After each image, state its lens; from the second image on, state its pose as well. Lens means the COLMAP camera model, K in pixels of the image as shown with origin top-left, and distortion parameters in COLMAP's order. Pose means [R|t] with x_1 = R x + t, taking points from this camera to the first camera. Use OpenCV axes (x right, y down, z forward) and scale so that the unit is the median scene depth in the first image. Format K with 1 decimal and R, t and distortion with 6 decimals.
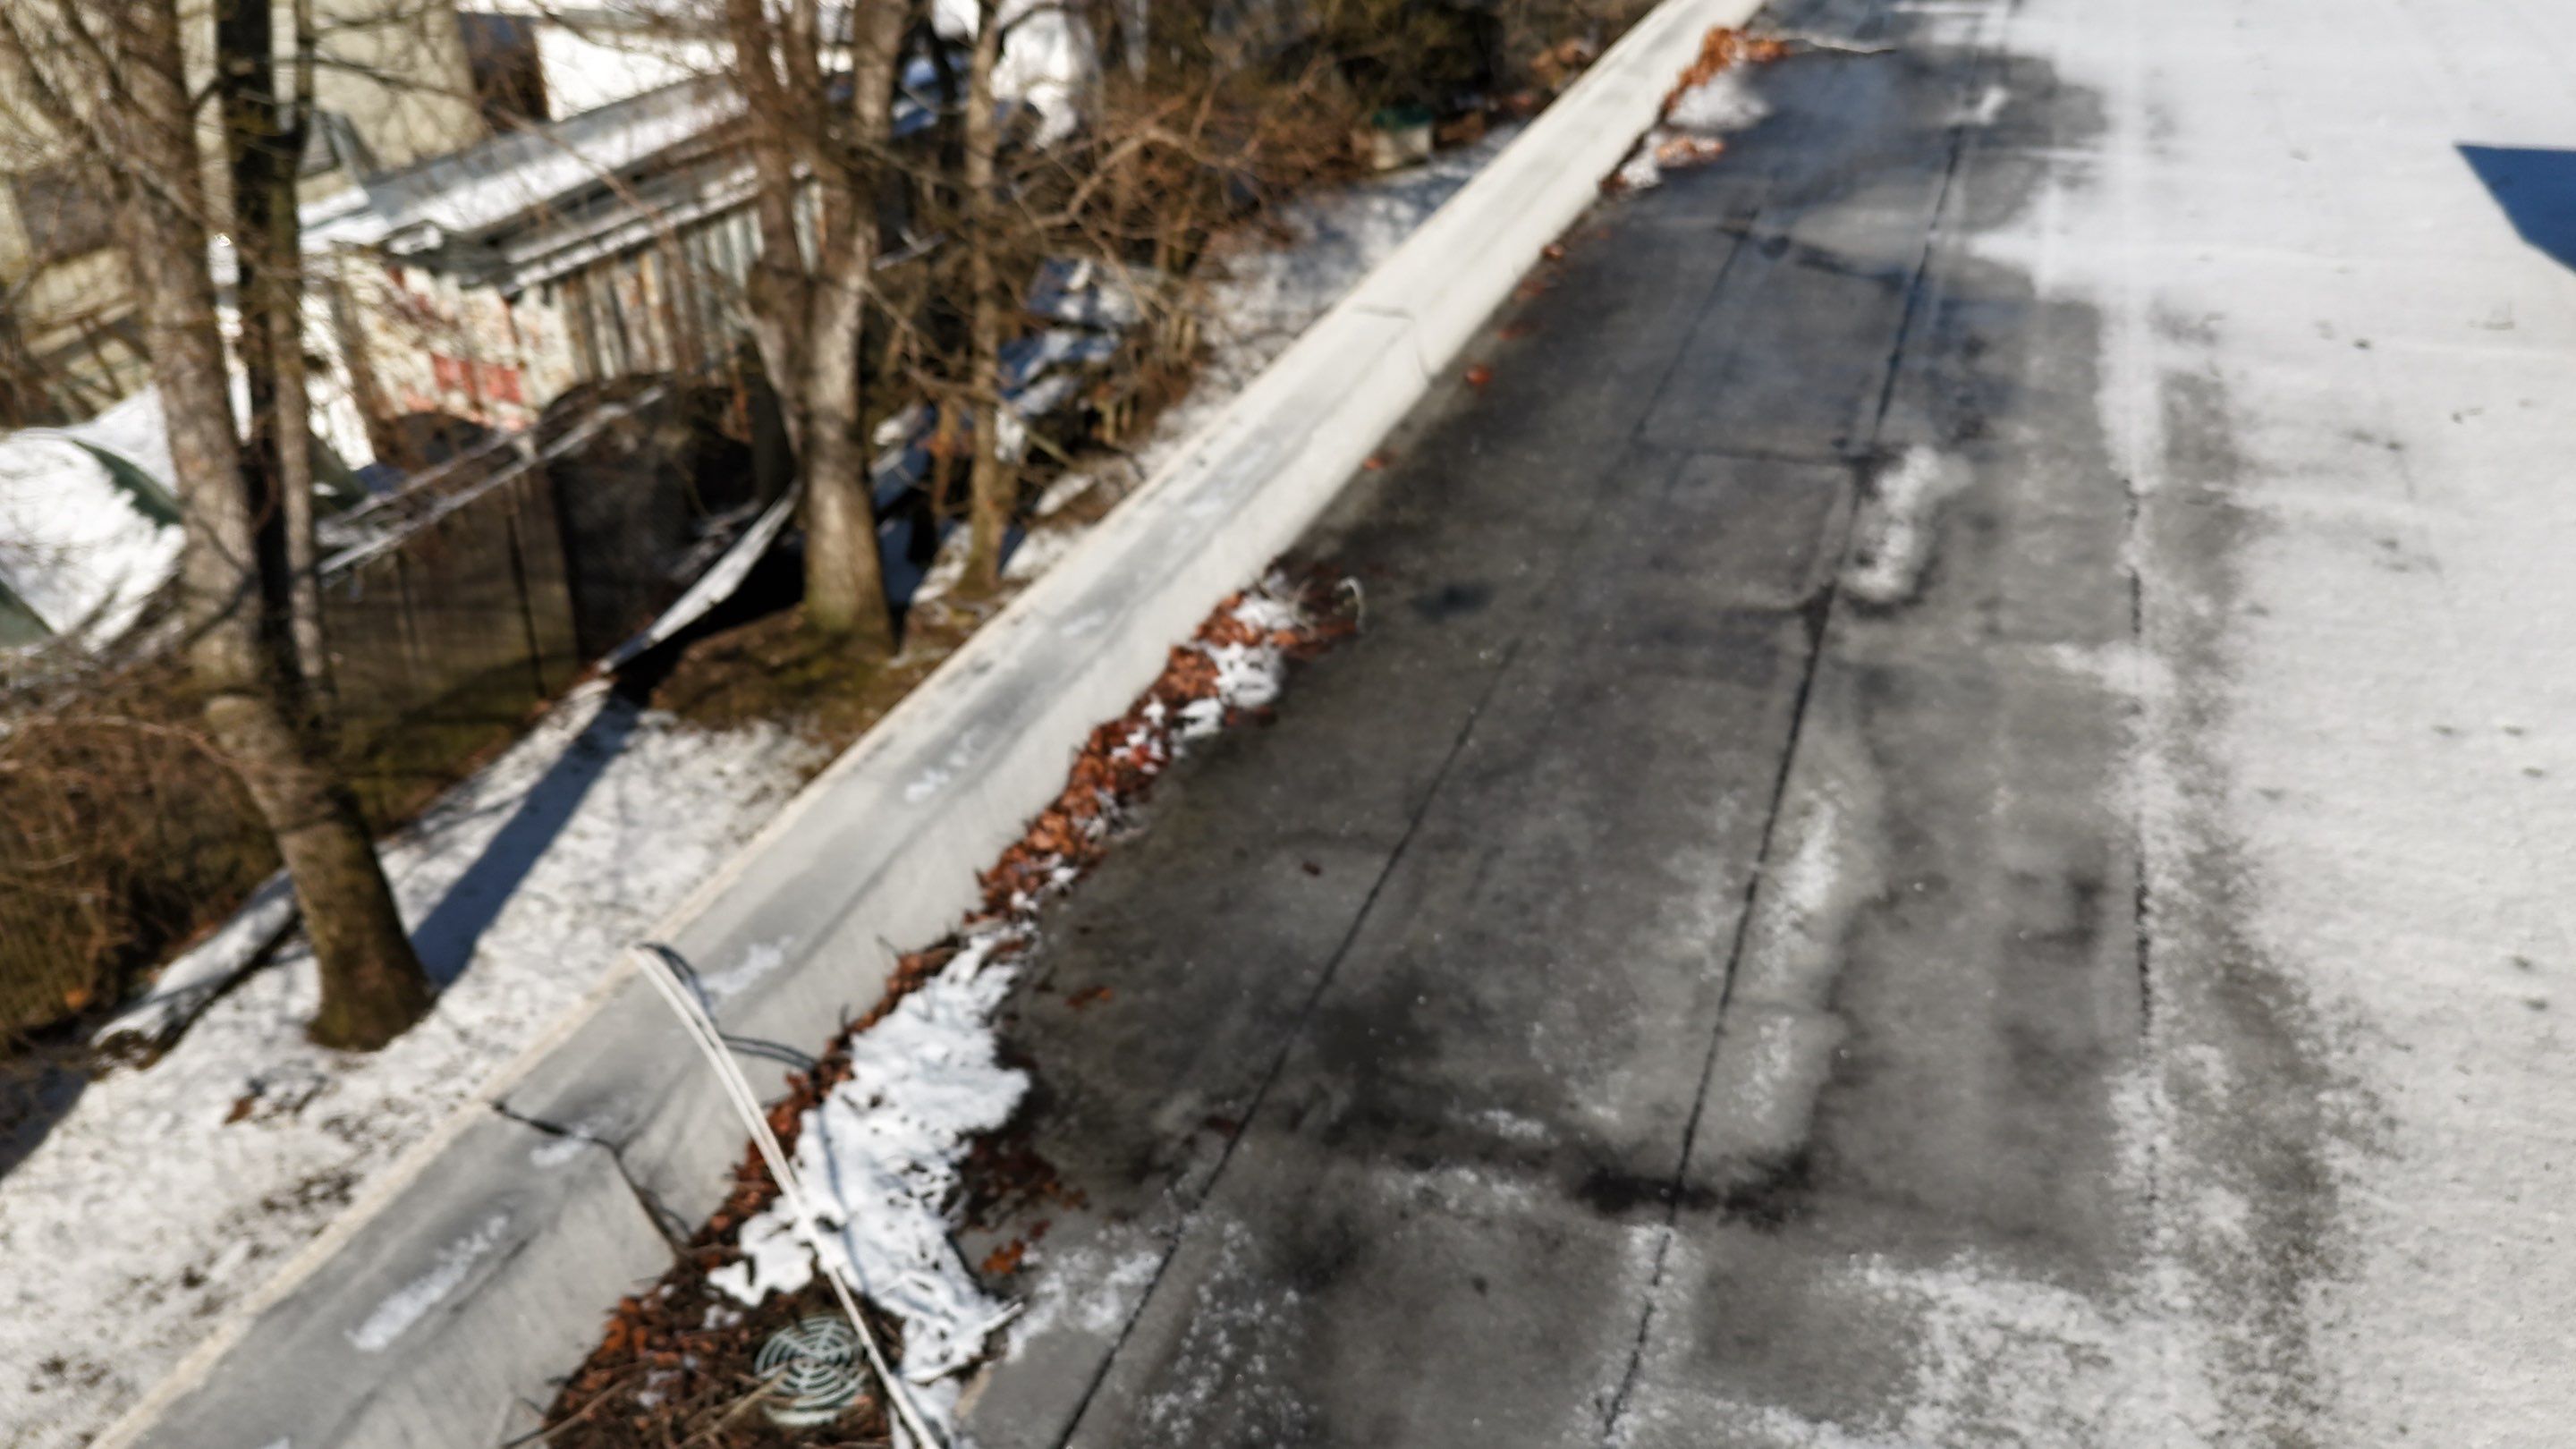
lens RADIAL K [[1903.7, 0, 1298.3], [0, 1903.7, 733.0], [0, 0, 1]] dist [0.026650, -0.003293]
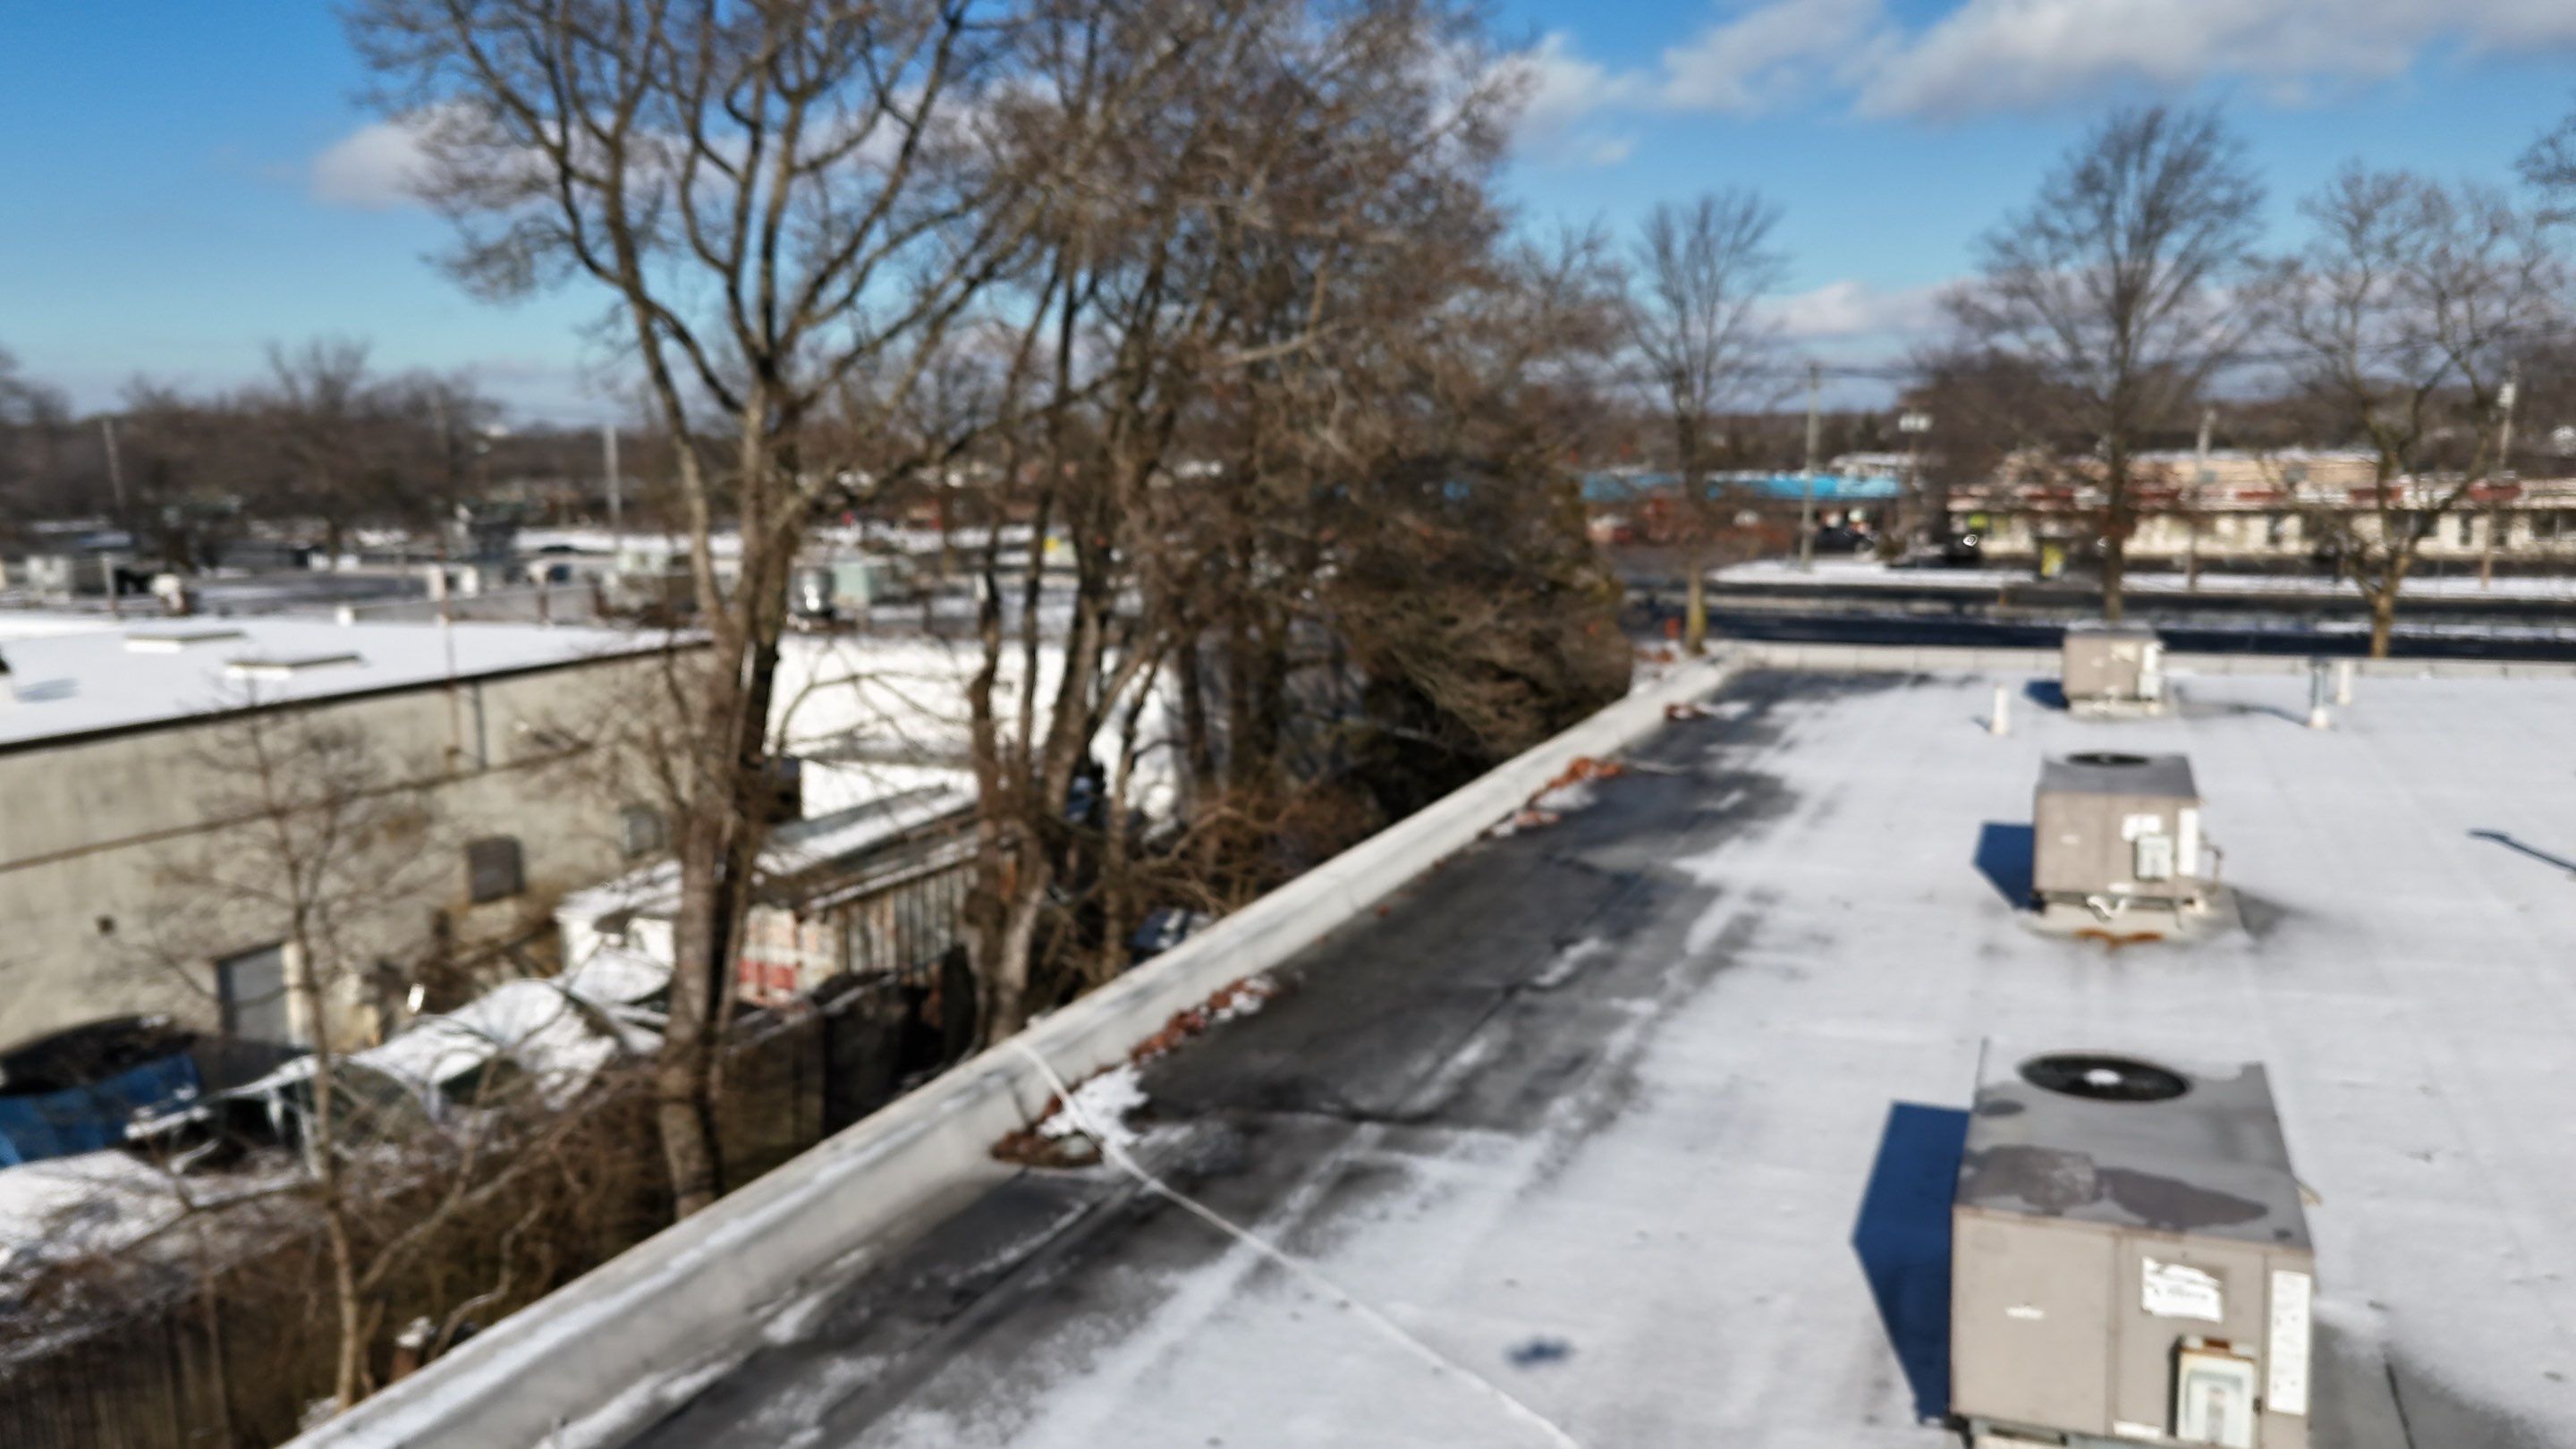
lens RADIAL K [[1903.7, 0, 1288.6], [0, 1903.7, 725.9], [0, 0, 1]] dist [0.026650, -0.003293]
pose [[0.998720, 0.009033, -0.049773, 0.078147], [-0.027028, 0.927003, -0.374078, 0.301180], [0.042761, 0.374945, 0.926060, -0.713150]]
